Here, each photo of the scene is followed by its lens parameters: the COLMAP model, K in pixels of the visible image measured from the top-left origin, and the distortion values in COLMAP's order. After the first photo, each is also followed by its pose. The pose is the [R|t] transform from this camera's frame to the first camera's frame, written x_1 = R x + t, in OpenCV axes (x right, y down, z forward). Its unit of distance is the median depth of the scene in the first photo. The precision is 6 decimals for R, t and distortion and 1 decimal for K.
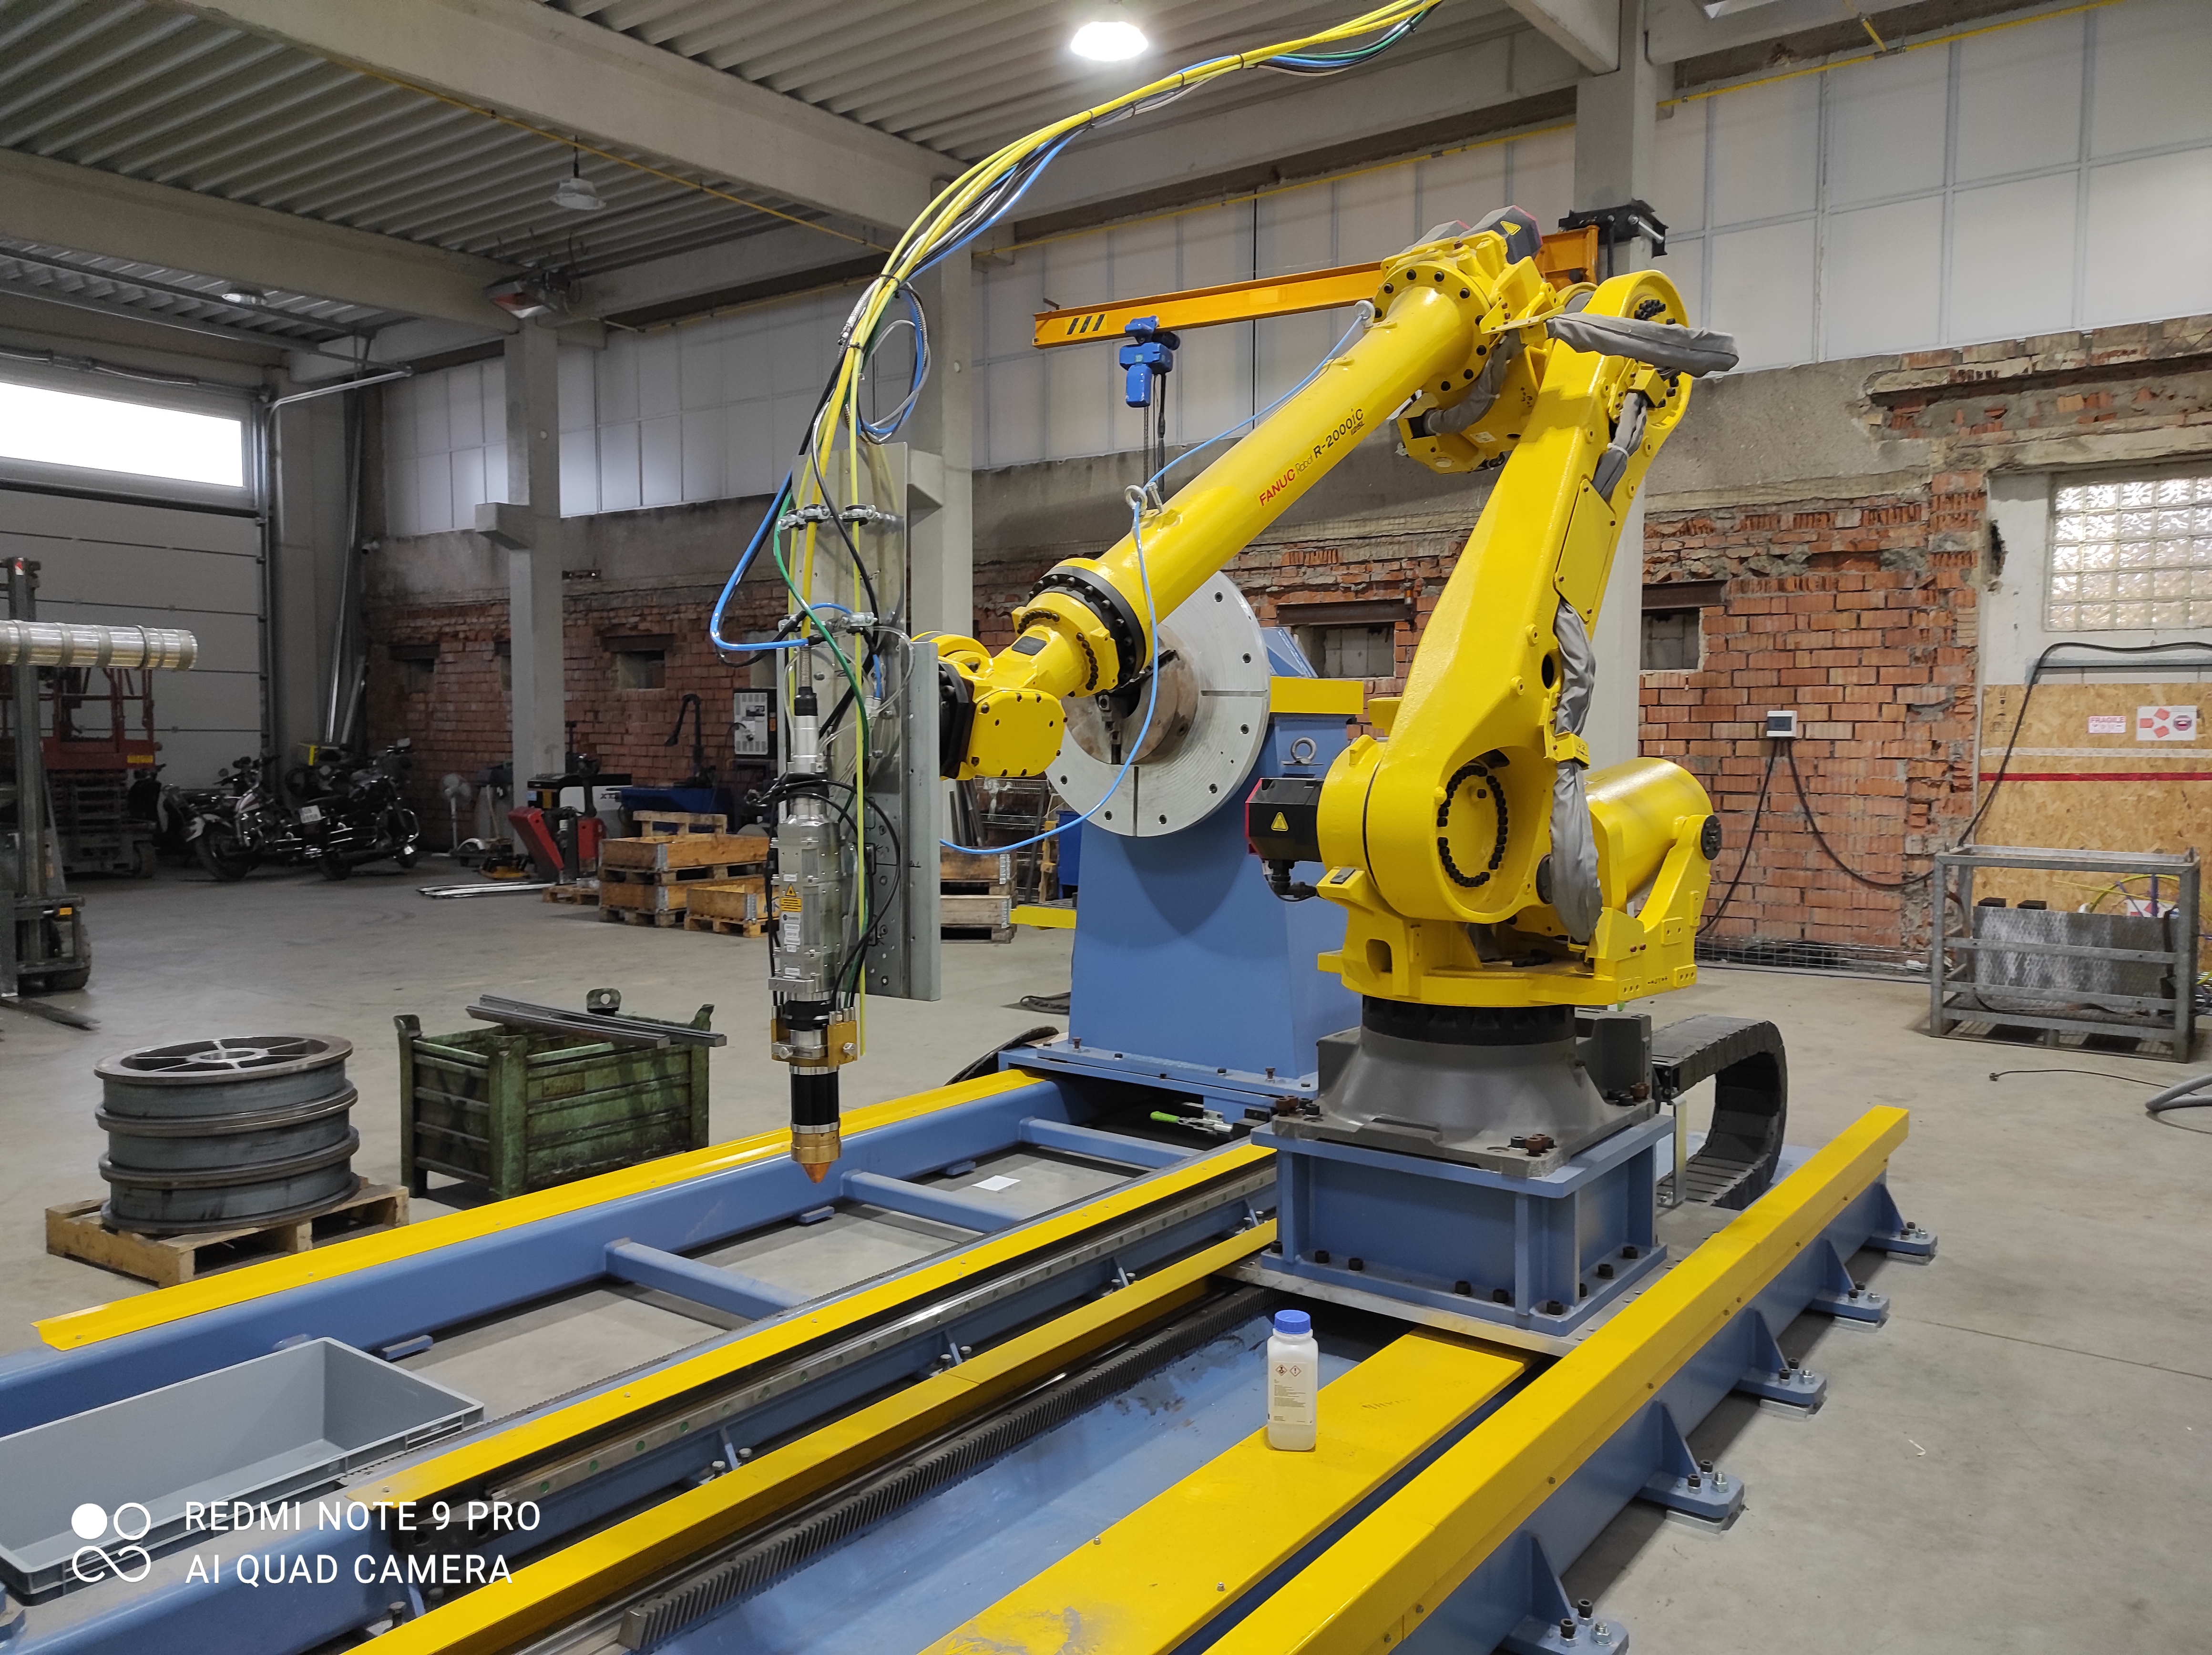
lens RADIAL K [[1612.9, 0, 1115.2], [0, 1612.9, 814.2], [0, 0, 1]] dist [0.056432, -0.034663]
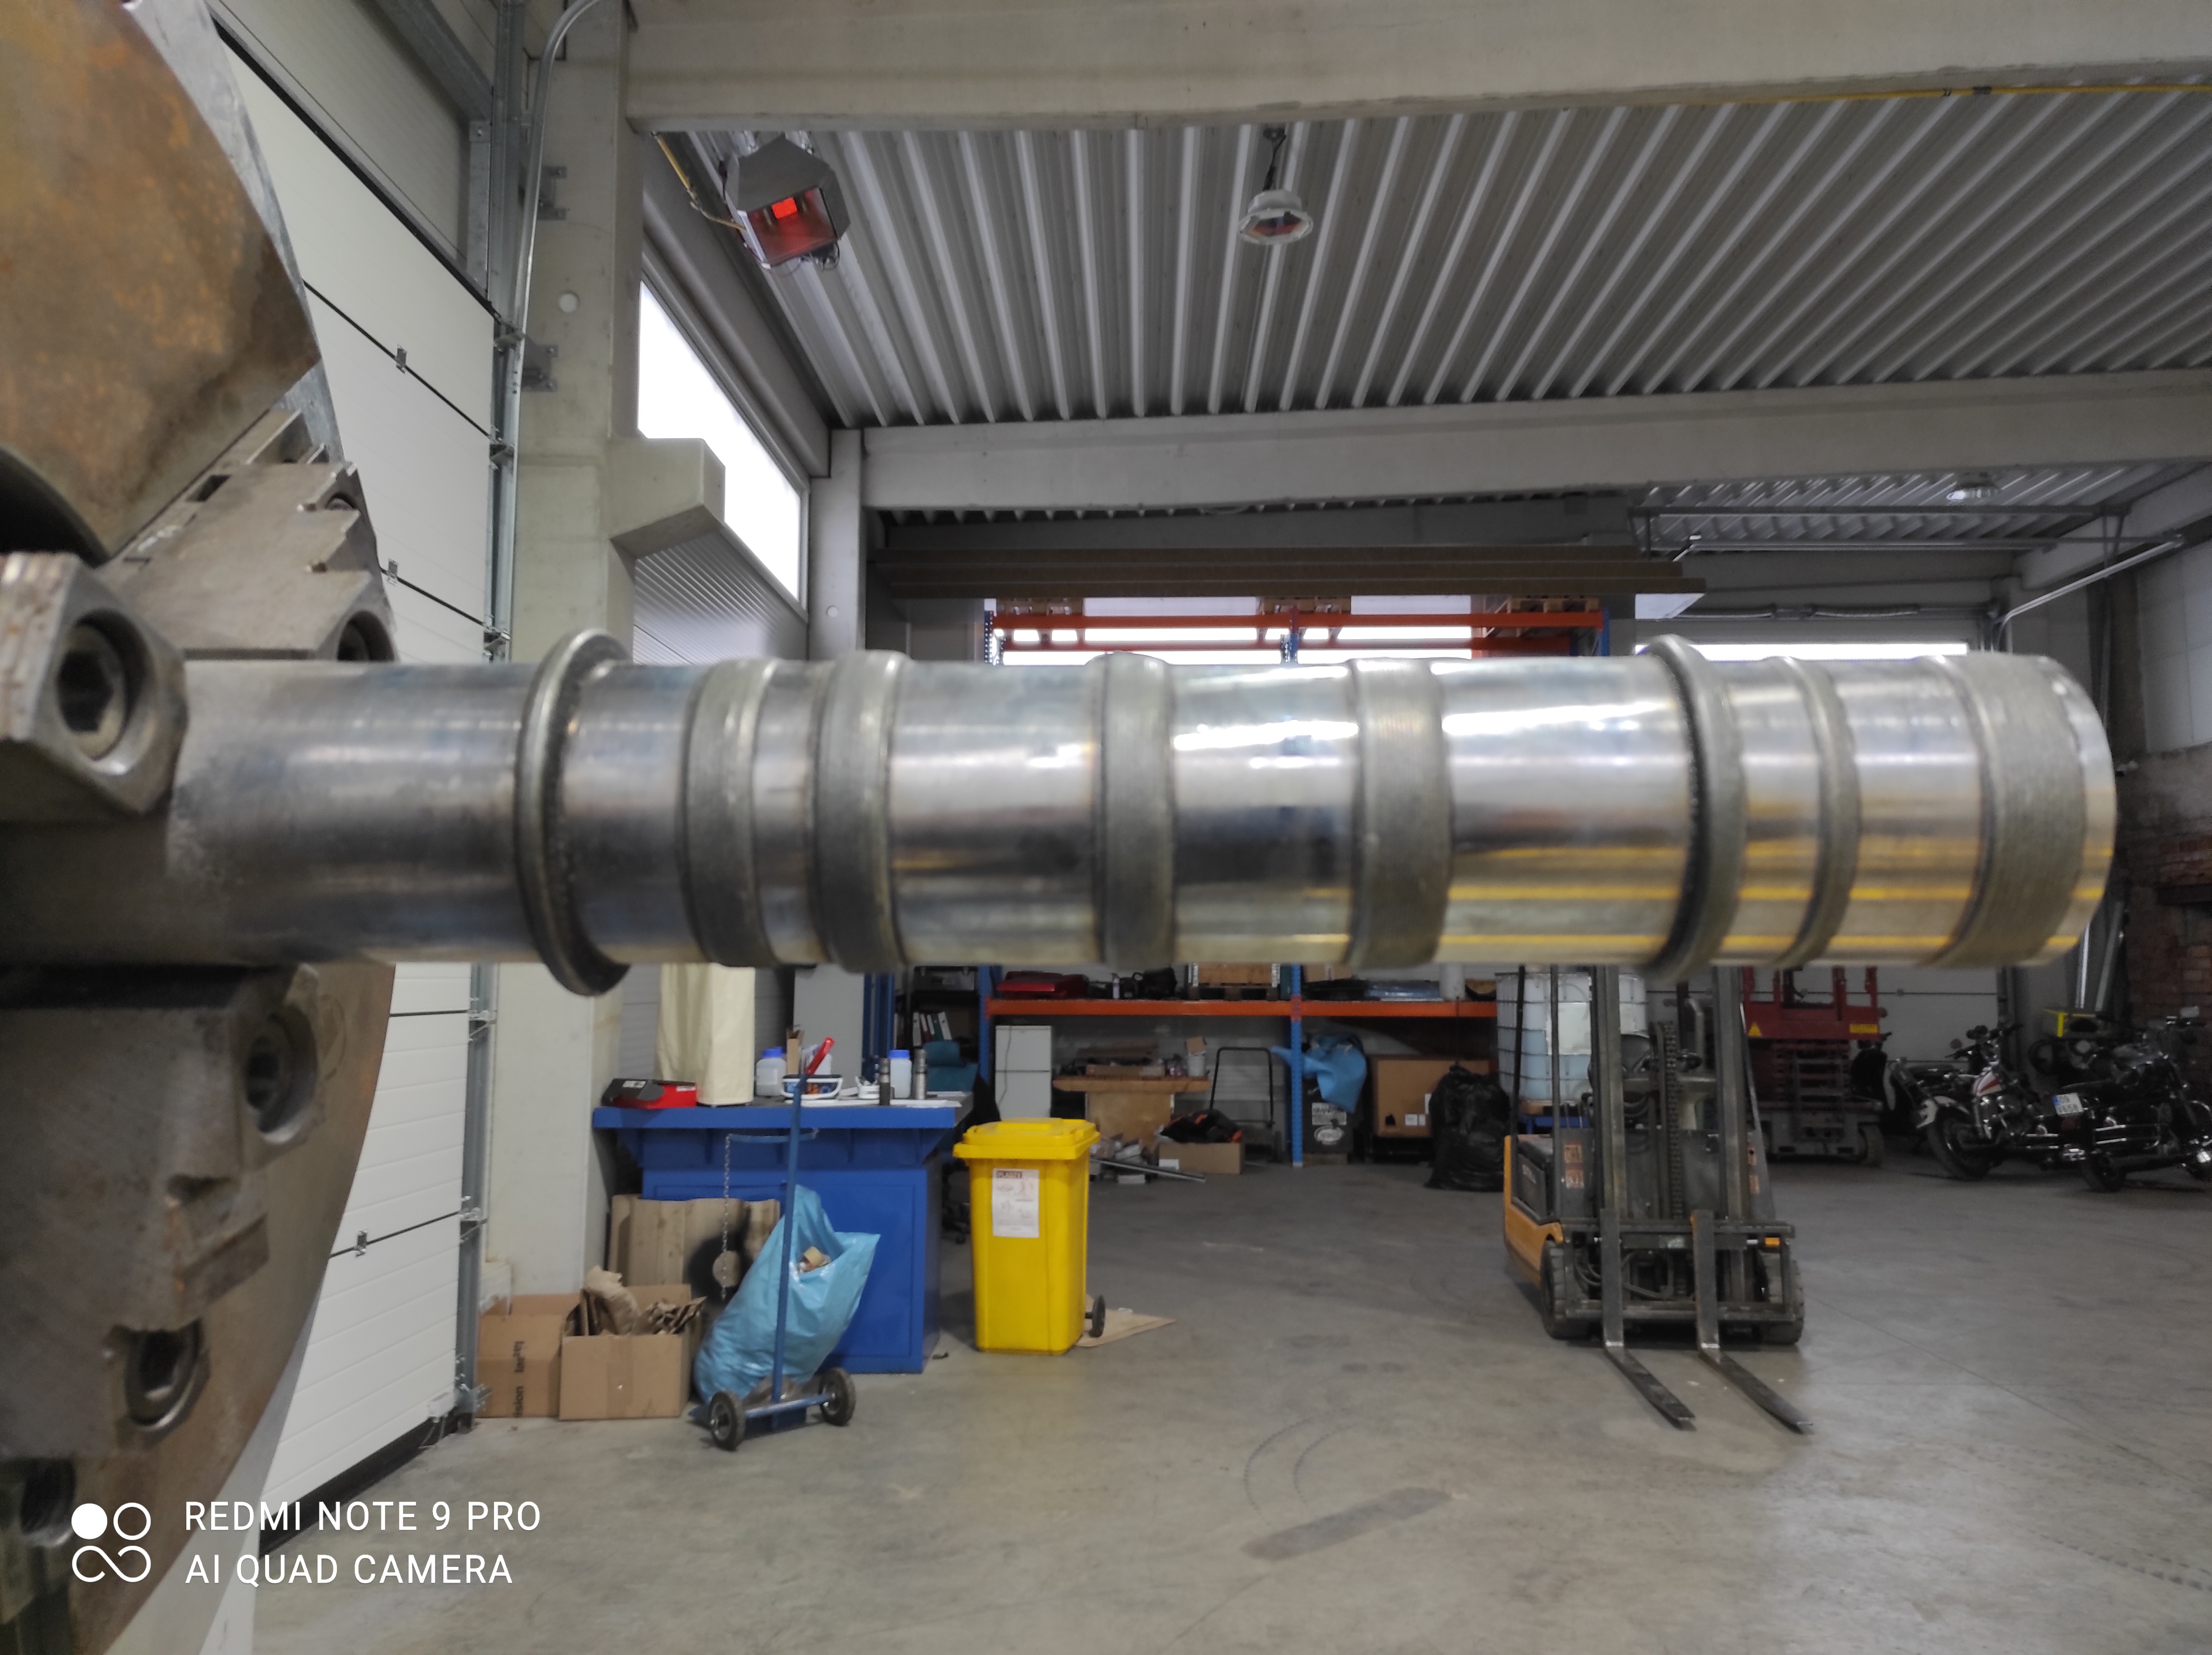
lens RADIAL K [[1612.9, 0, 1117.6], [0, 1612.9, 826.5], [0, 0, 1]] dist [0.056432, -0.034663]
pose [[0.568579, -0.079456, -0.818782, -0.093327], [-0.040996, 0.991351, -0.124671, -0.014864], [0.821607, 0.104452, 0.560404, 0.161977]]
